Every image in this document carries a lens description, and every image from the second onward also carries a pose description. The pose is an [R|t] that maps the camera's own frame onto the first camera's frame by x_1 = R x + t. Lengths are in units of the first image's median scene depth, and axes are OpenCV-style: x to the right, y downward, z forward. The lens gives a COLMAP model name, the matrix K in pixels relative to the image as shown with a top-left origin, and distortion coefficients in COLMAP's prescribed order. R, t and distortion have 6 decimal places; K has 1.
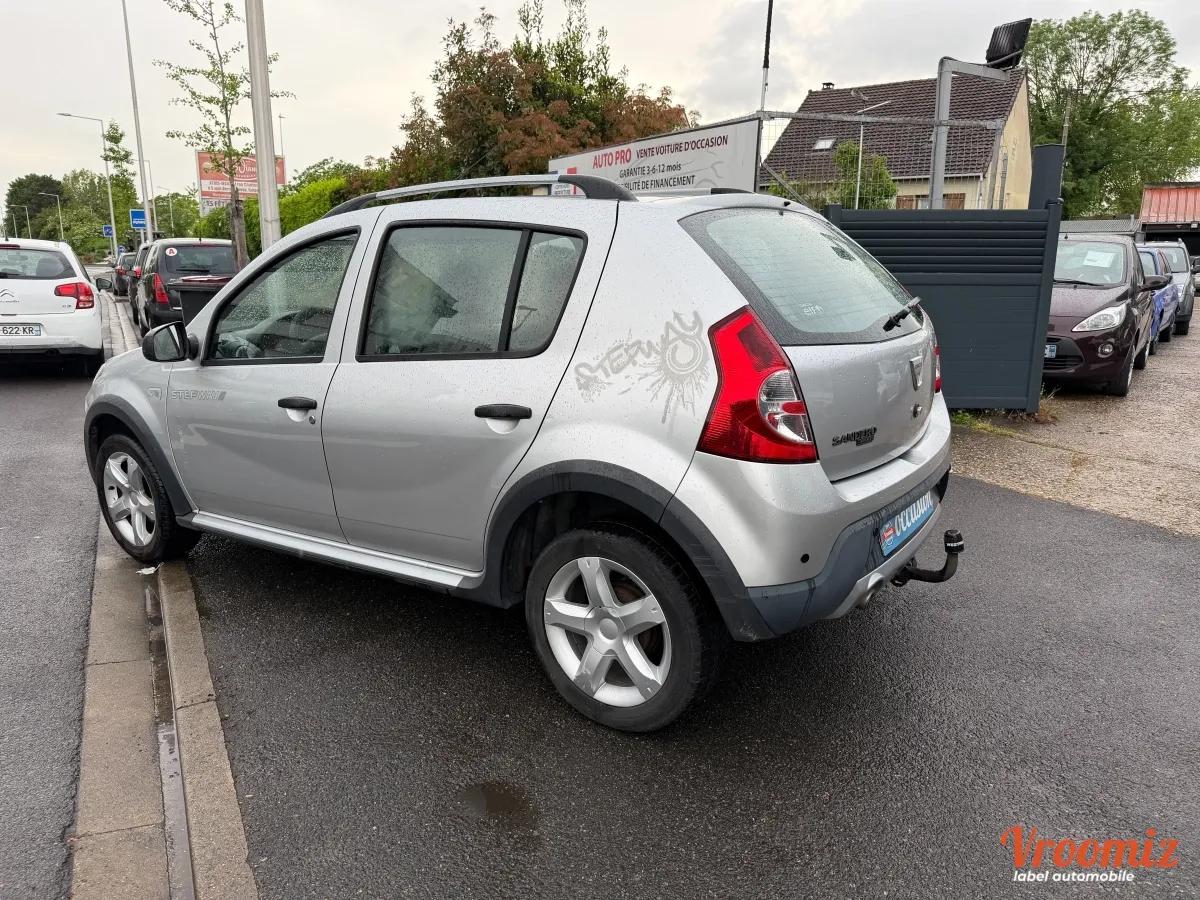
lens RADIAL K [[872.2, 0, 593.1], [0, 872.2, 454.0], [0, 0, 1]] dist [0.029213, -0.021109]
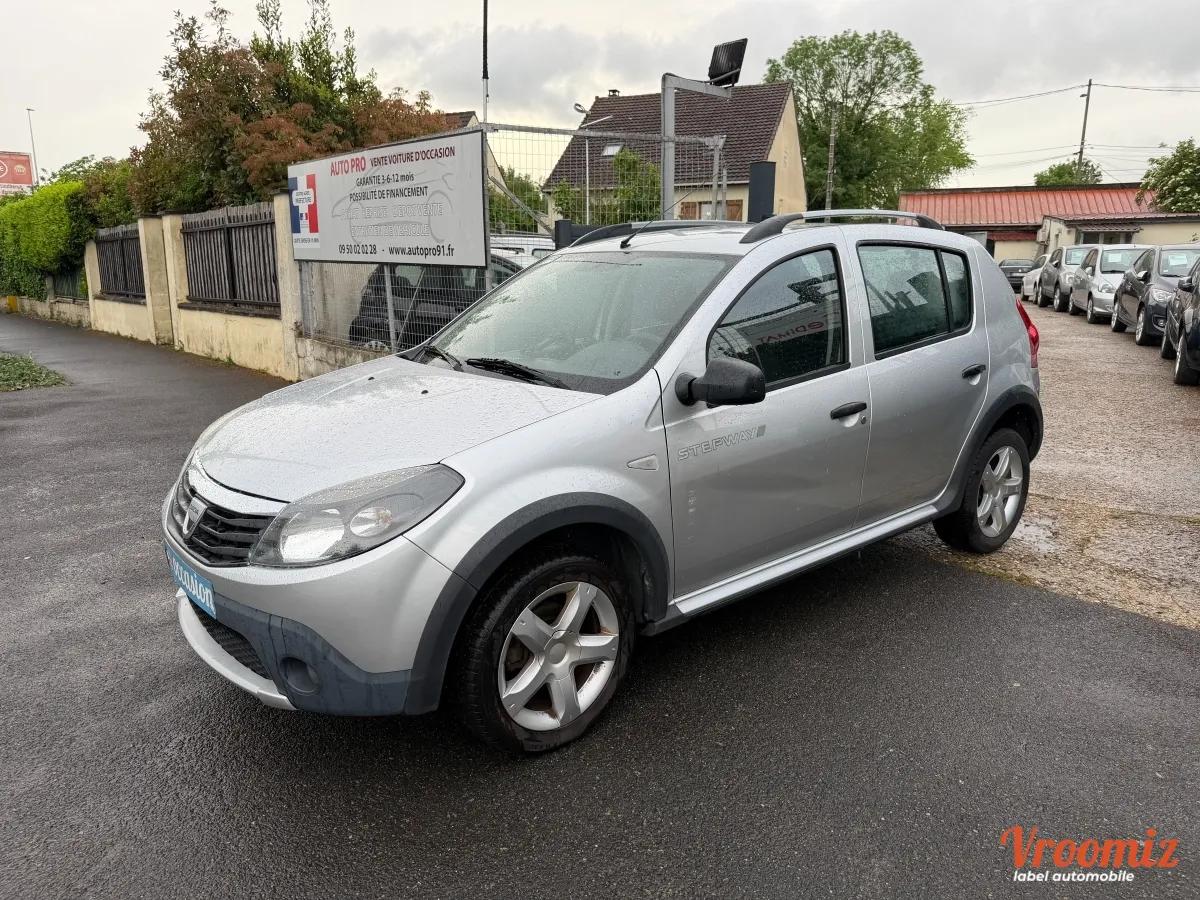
lens RADIAL K [[876.1, 0, 597.9], [0, 876.1, 446.5], [0, 0, 1]] dist [0.035052, -0.039447]
pose [[0.978862, -0.053683, 0.197348, 0.085168], [0.055640, 0.998441, -0.004384, -0.015779], [-0.196805, 0.015272, 0.980324, 0.015677]]
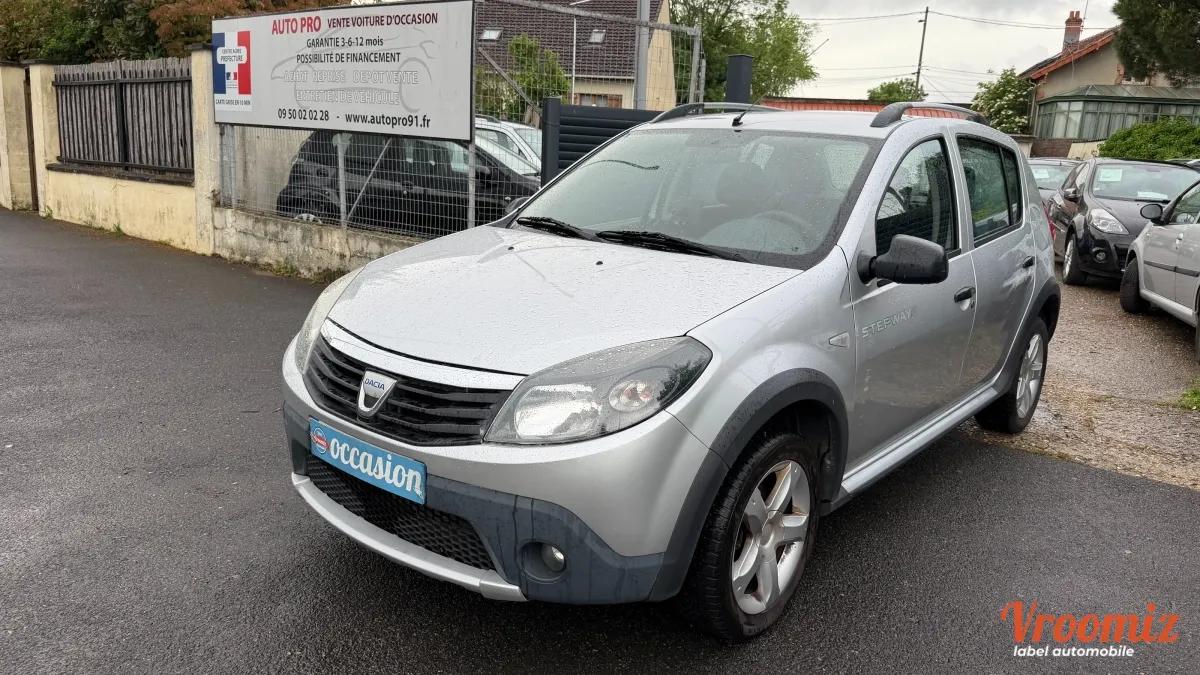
lens RADIAL K [[879.5, 0, 611.6], [0, 879.5, 324.4], [0, 0, 1]] dist [0.037898, -0.055225]
pose [[0.921212, -0.033314, 0.387633, -0.042764], [0.040213, 0.999144, -0.009698, -0.015919], [-0.386978, 0.024522, 0.921763, 0.065200]]
